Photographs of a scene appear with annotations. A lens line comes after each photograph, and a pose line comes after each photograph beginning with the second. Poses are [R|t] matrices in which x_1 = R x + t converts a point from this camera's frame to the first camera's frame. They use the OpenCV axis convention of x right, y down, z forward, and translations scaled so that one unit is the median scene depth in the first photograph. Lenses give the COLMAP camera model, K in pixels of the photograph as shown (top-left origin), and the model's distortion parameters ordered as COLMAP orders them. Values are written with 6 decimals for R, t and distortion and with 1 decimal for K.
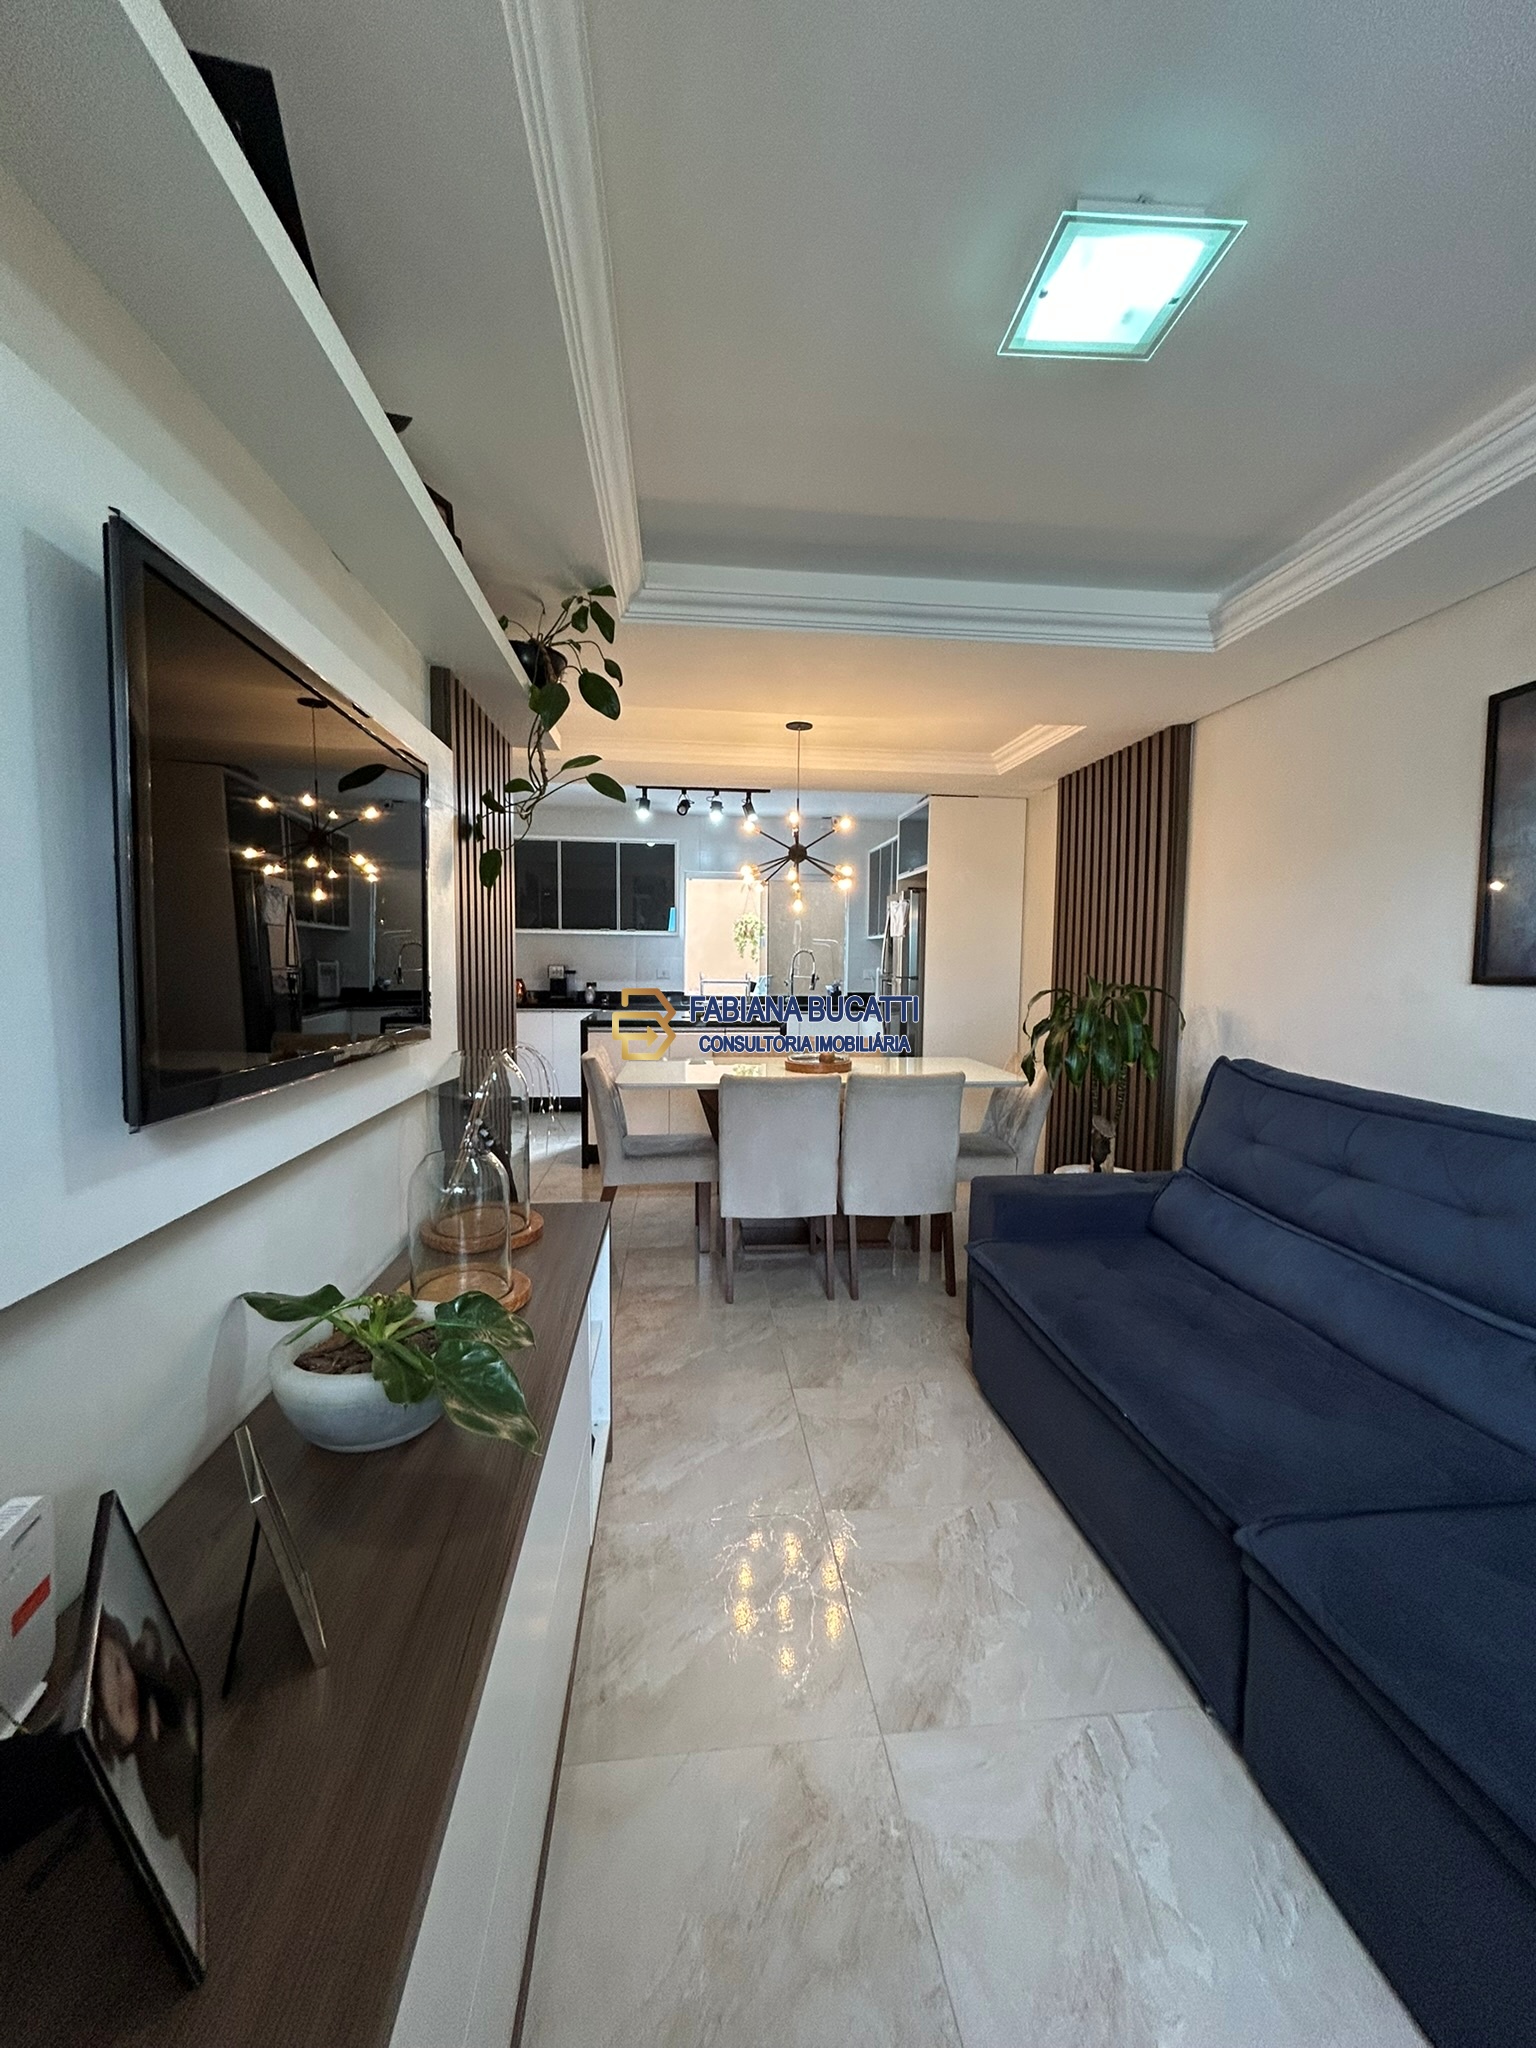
lens RADIAL K [[830.8, 0, 763.4], [0, 830.8, 1013.9], [0, 0, 1]] dist [0.006479, -0.001714]
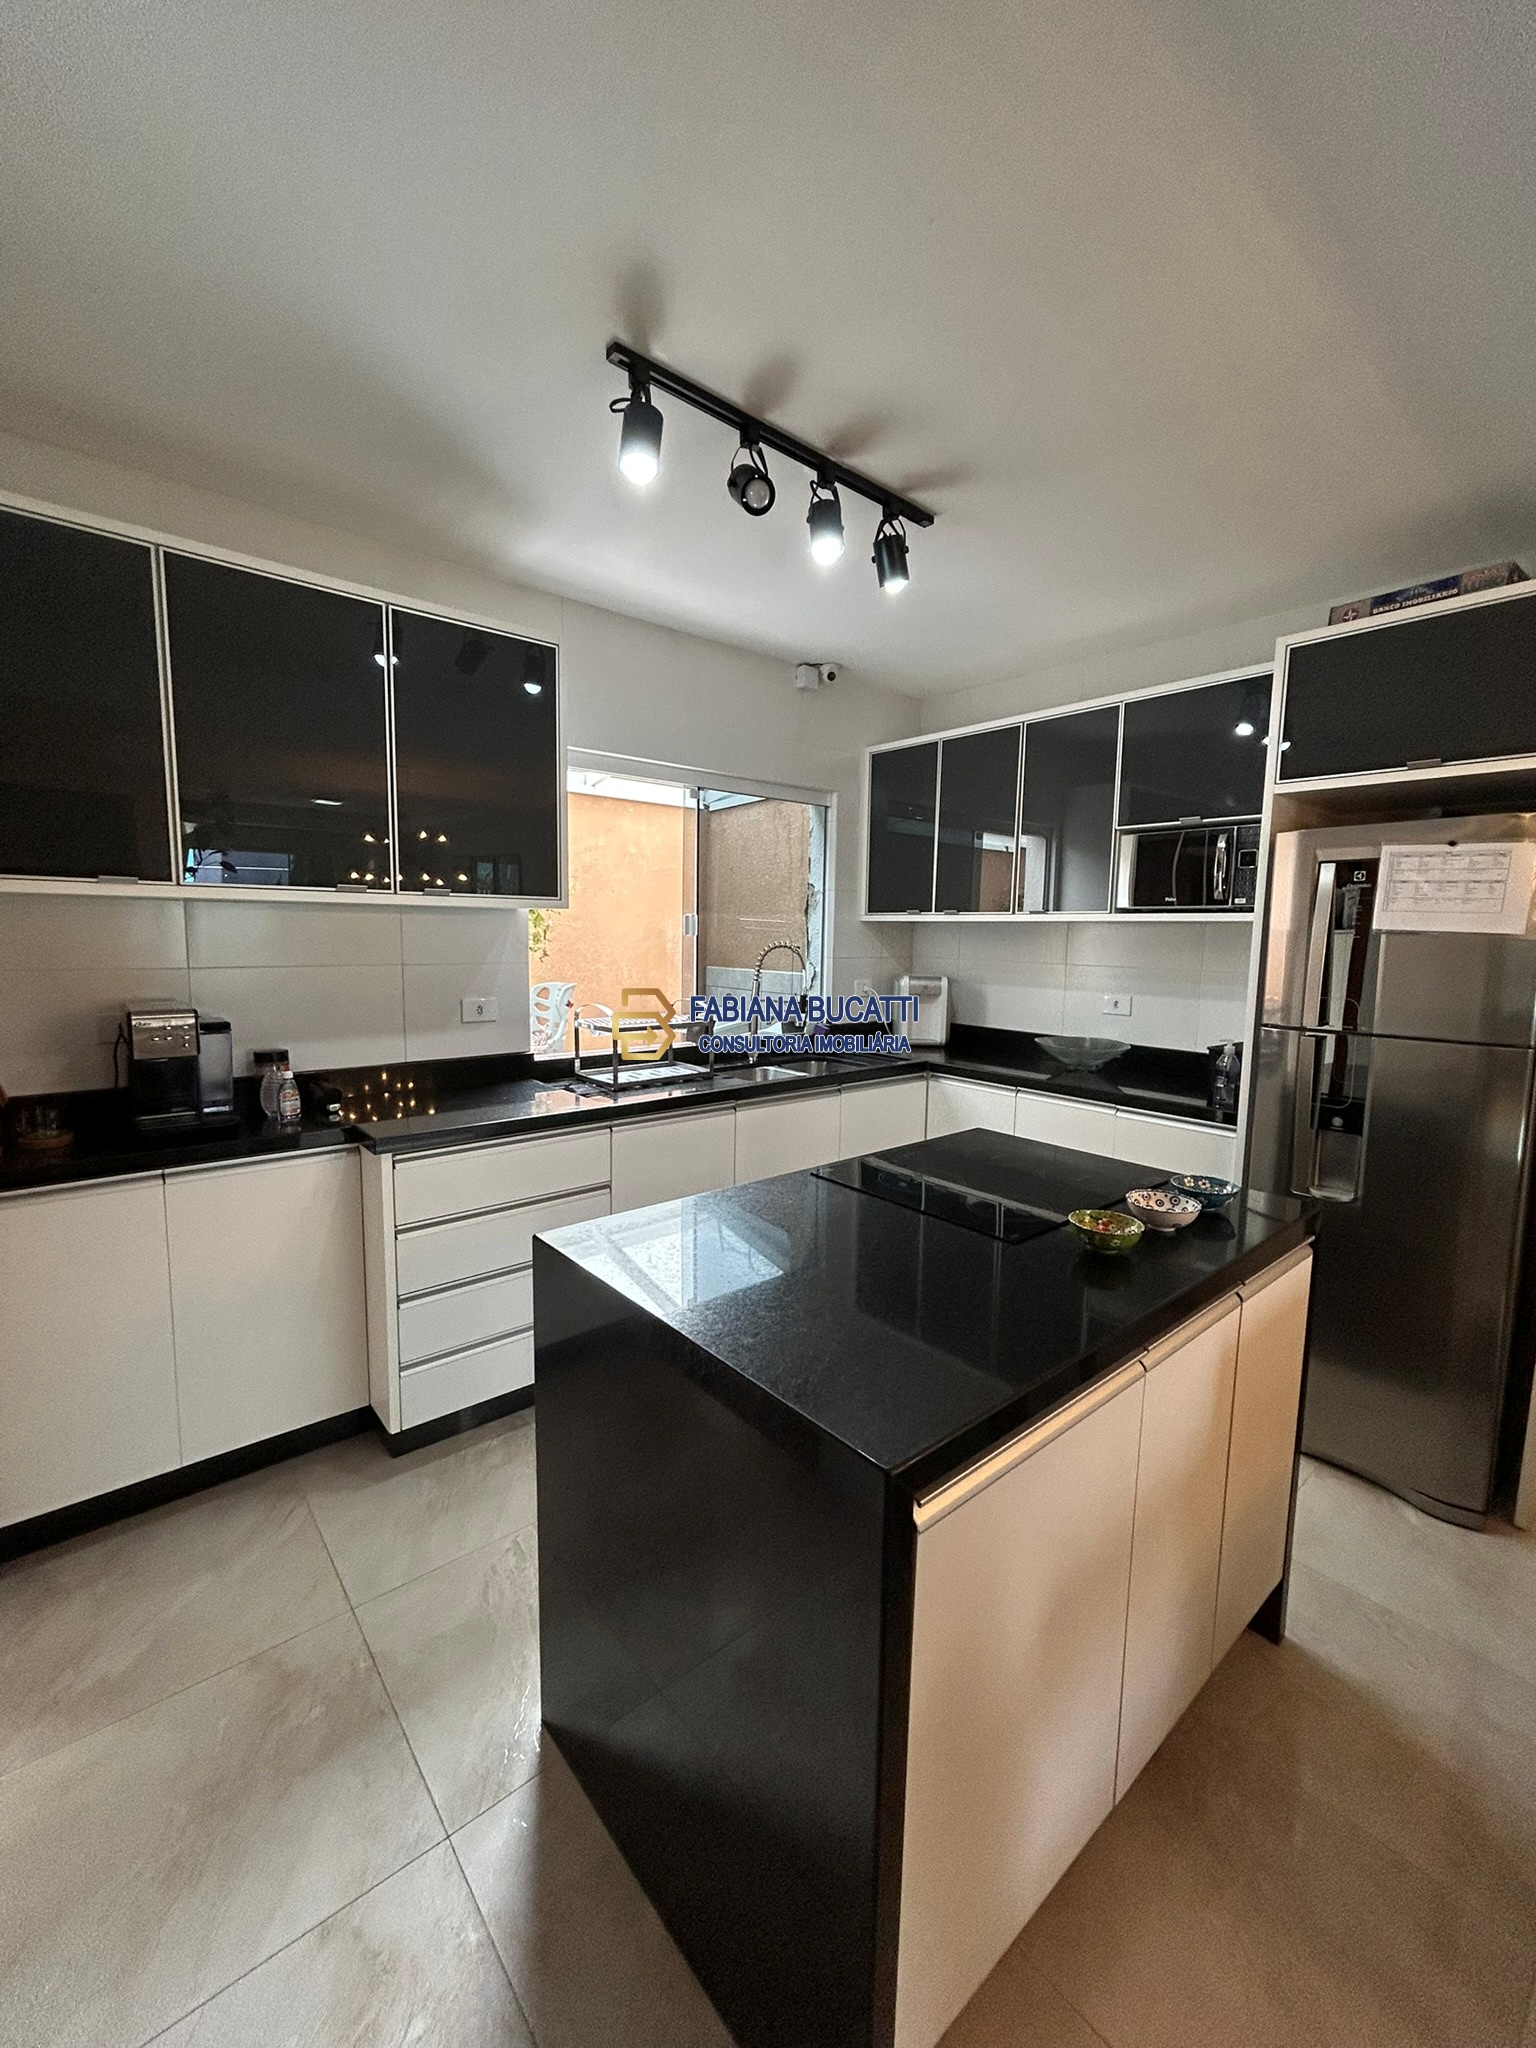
lens RADIAL K [[830.8, 0, 776.0], [0, 830.8, 1020.3], [0, 0, 1]] dist [0.006479, -0.001714]
pose [[0.811478, -0.061524, 0.581135, -0.275265], [0.034974, 0.997773, 0.056797, -0.071528], [-0.583335, -0.025765, 0.811823, 0.736870]]
